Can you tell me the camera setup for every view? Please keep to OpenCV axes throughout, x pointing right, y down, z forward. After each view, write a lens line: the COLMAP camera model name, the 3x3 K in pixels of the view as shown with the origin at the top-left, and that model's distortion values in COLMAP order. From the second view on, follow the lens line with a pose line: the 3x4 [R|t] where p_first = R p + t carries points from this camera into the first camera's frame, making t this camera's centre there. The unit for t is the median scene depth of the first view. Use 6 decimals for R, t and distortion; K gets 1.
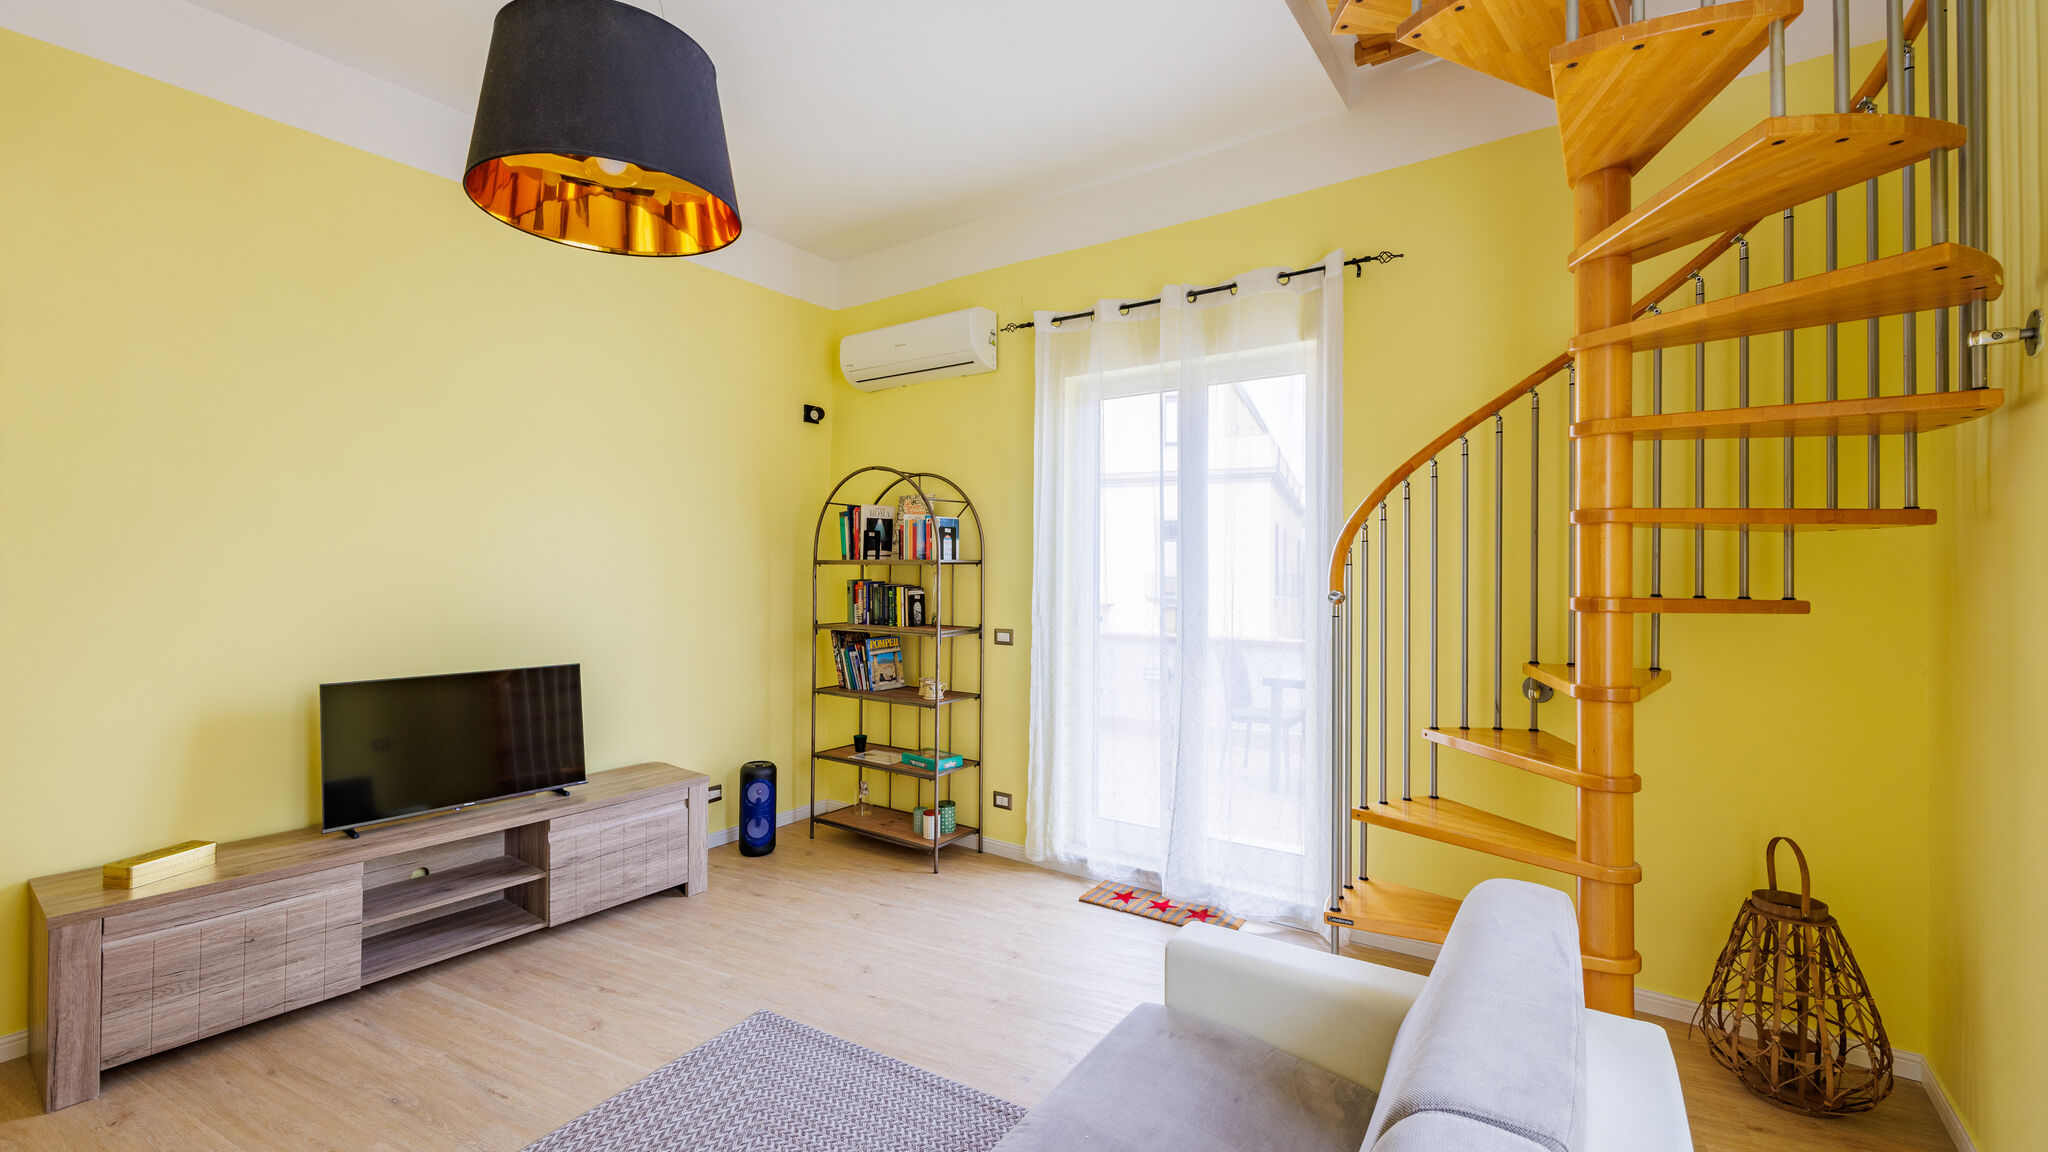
lens RADIAL K [[864.0, 0, 1007.6], [0, 864.0, 561.1], [0, 0, 1]] dist [-0.008605, 0.001169]
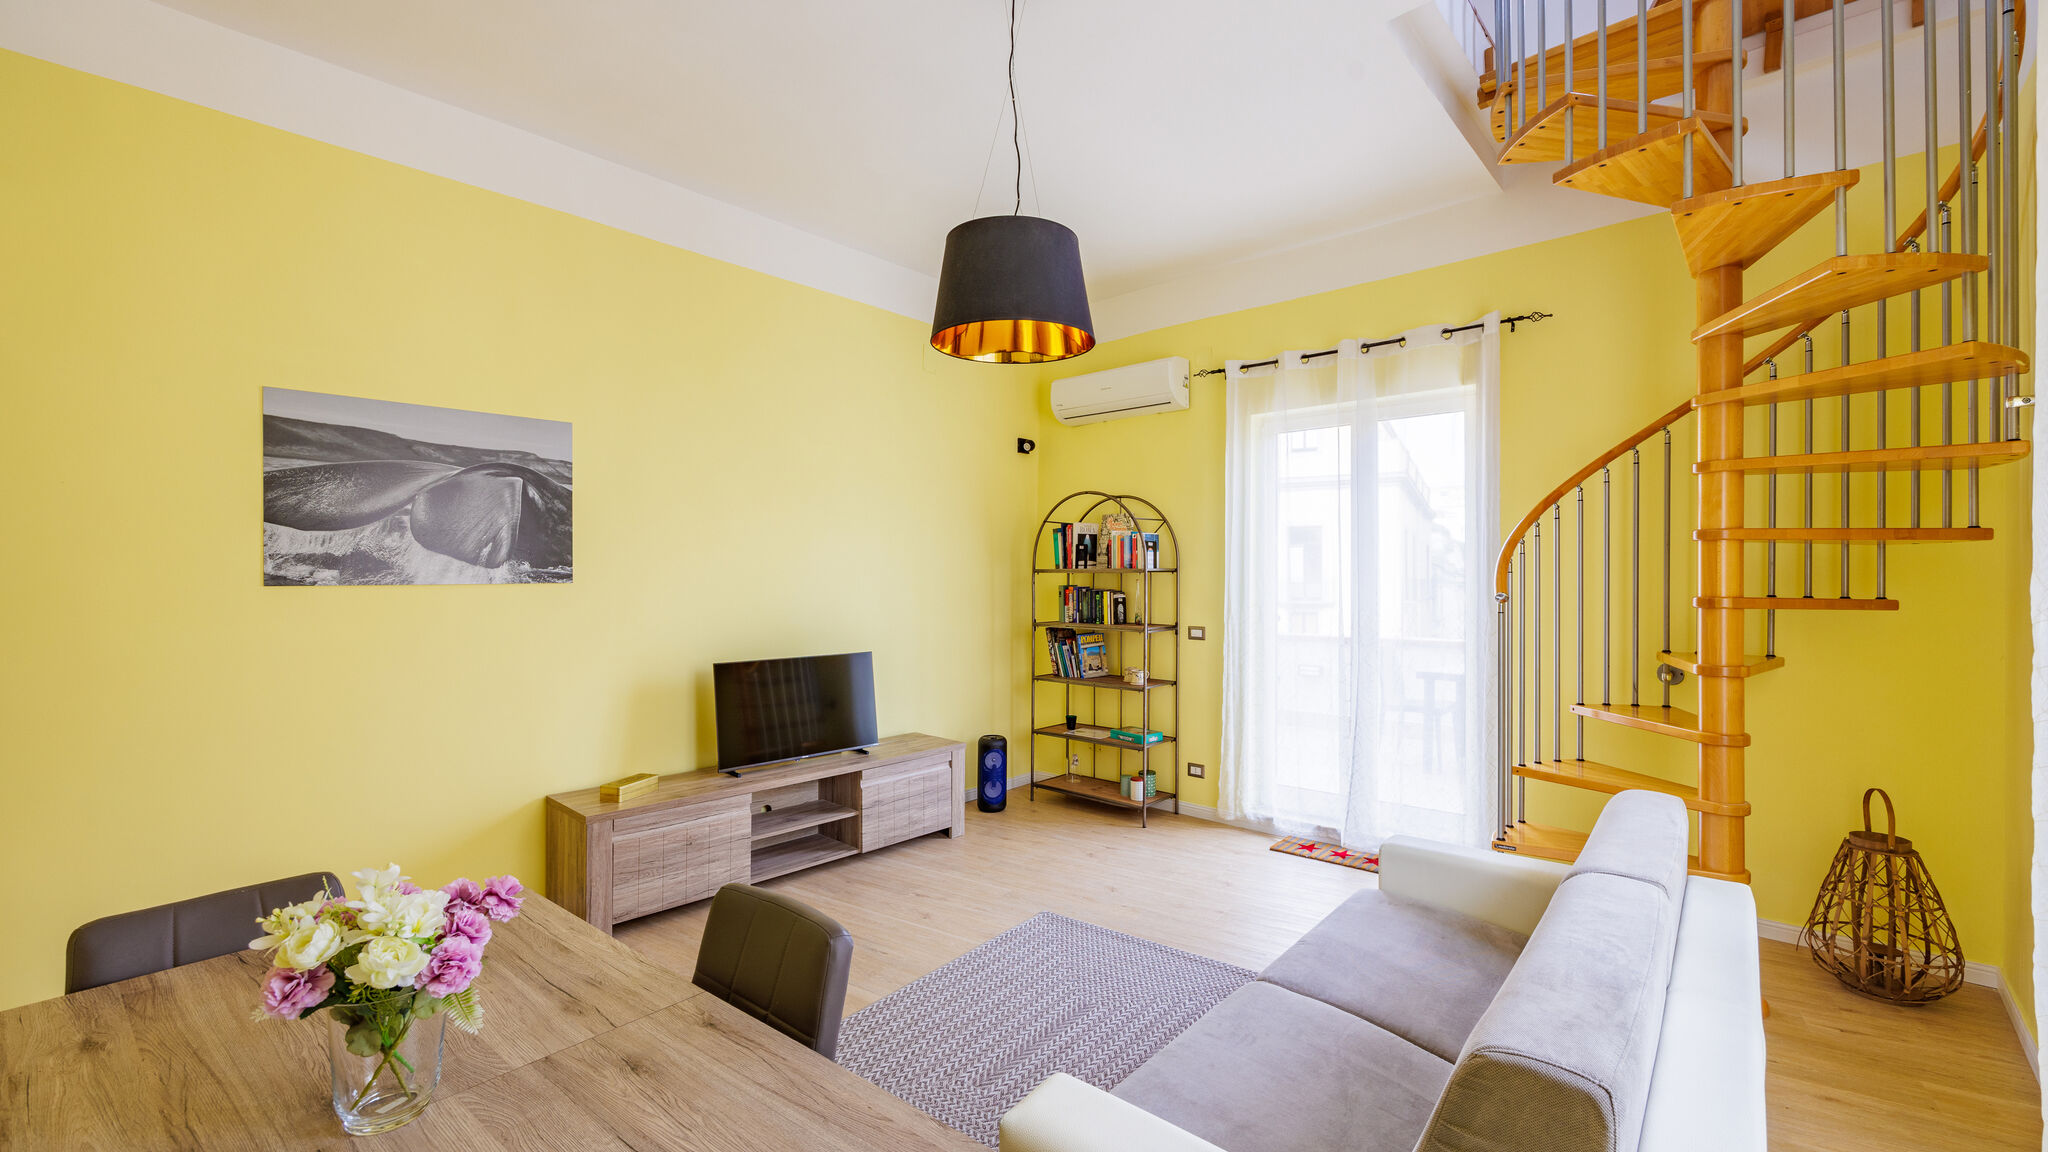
lens RADIAL K [[864.0, 0, 1035.9], [0, 864.0, 571.8], [0, 0, 1]] dist [-0.008605, 0.001169]
pose [[0.995281, -0.003553, -0.096970, -0.162804], [0.004063, 0.999979, 0.005058, -0.005335], [0.096950, -0.005428, 0.995274, -0.305243]]
